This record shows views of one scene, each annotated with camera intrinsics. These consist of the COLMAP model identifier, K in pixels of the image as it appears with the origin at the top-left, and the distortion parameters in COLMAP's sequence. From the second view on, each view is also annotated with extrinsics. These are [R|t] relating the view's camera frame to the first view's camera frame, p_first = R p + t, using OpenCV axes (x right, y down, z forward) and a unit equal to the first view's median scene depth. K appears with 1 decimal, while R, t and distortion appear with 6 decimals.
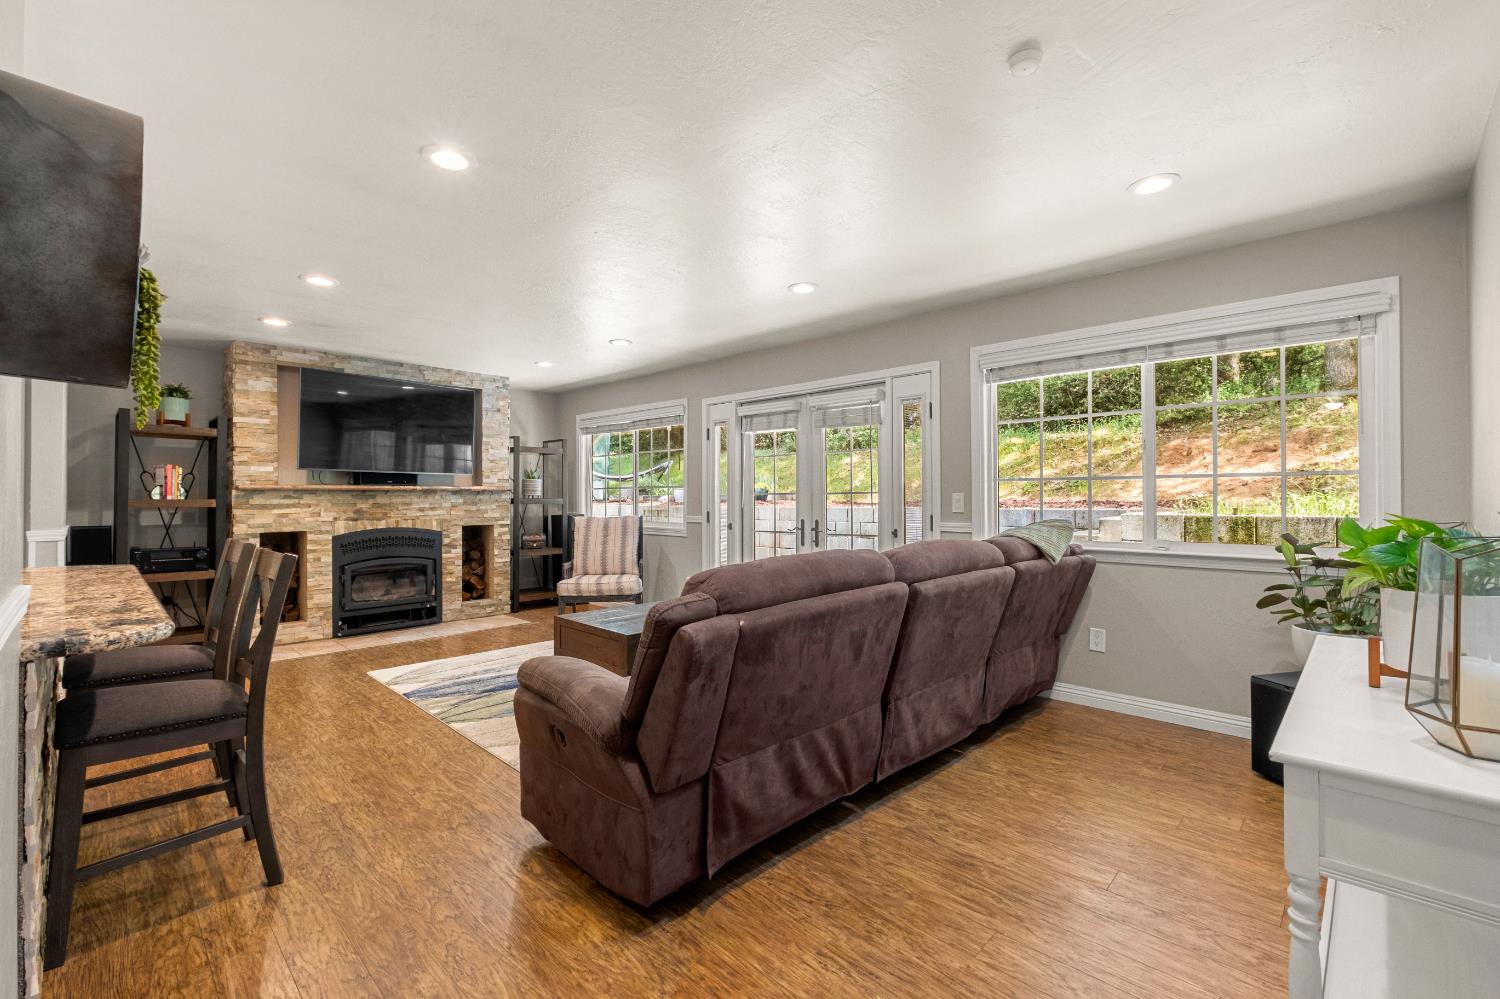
lens RADIAL K [[649.5, 0, 749.8], [0, 649.5, 491.6], [0, 0, 1]] dist [-0.003637, -0.000755]
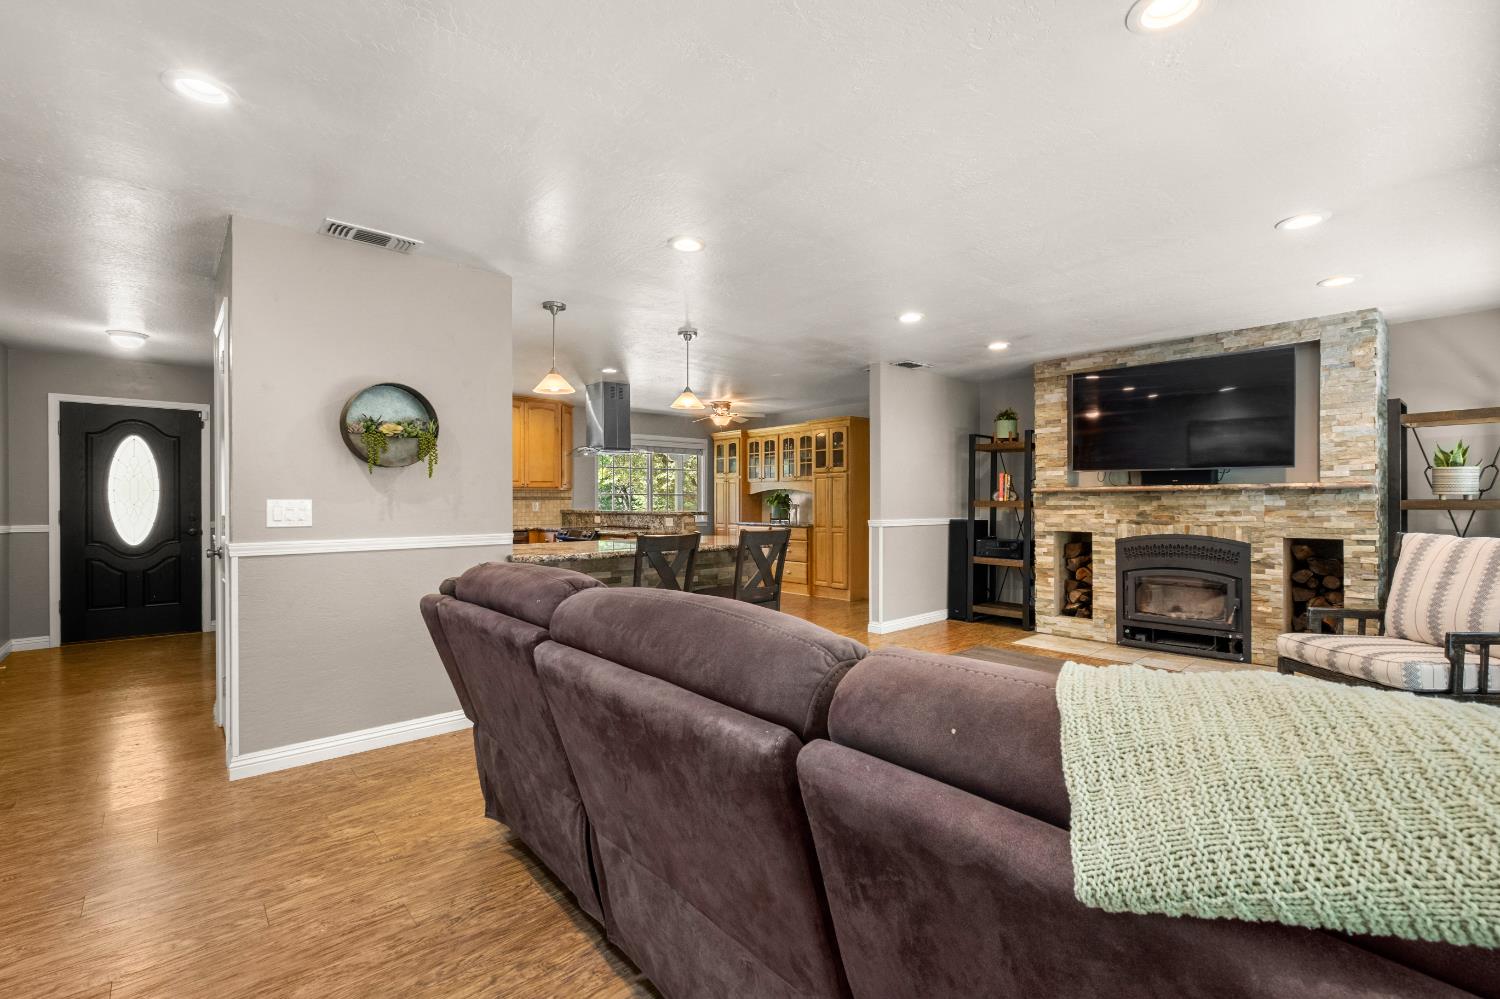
lens RADIAL K [[649.5, 0, 742.2], [0, 649.5, 501.3], [0, 0, 1]] dist [-0.003637, -0.000755]
pose [[-0.084187, 0.003580, -0.996444, 0.362563], [0.013185, 0.999910, 0.002478, 0.002676], [0.996363, -0.012930, -0.084226, 0.519291]]
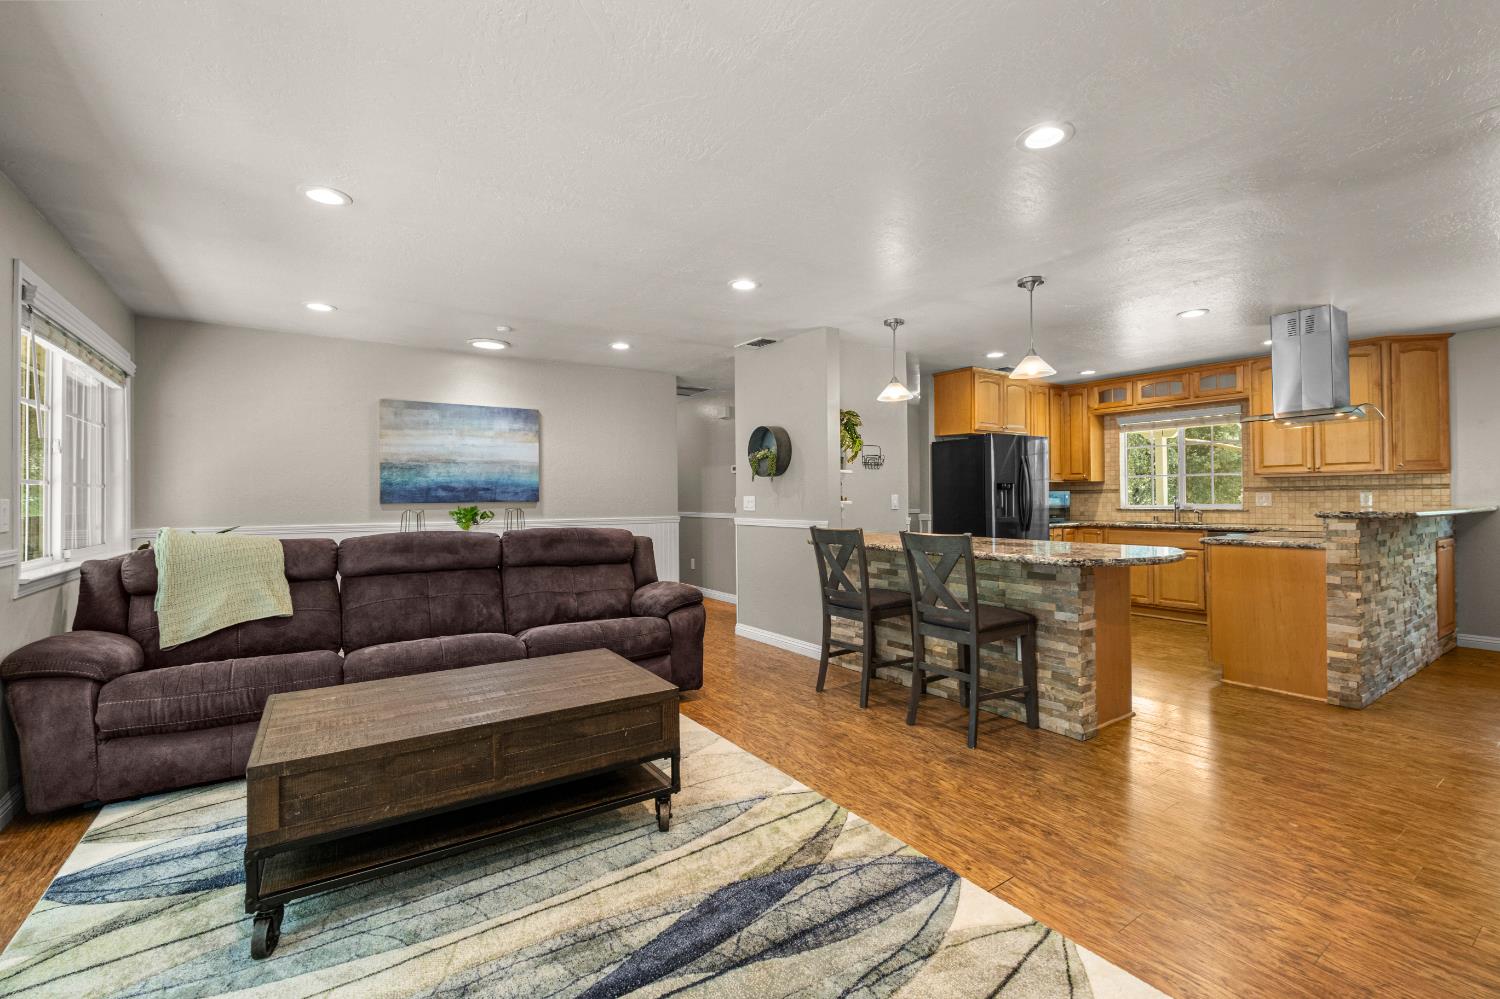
lens RADIAL K [[649.5, 0, 752.6], [0, 649.5, 499.3], [0, 0, 1]] dist [-0.003637, -0.000755]
pose [[-0.979974, 0.011624, 0.198785, -0.338164], [0.010046, 0.999910, -0.008944, 0.011071], [-0.198871, -0.006768, -0.980002, 1.085859]]
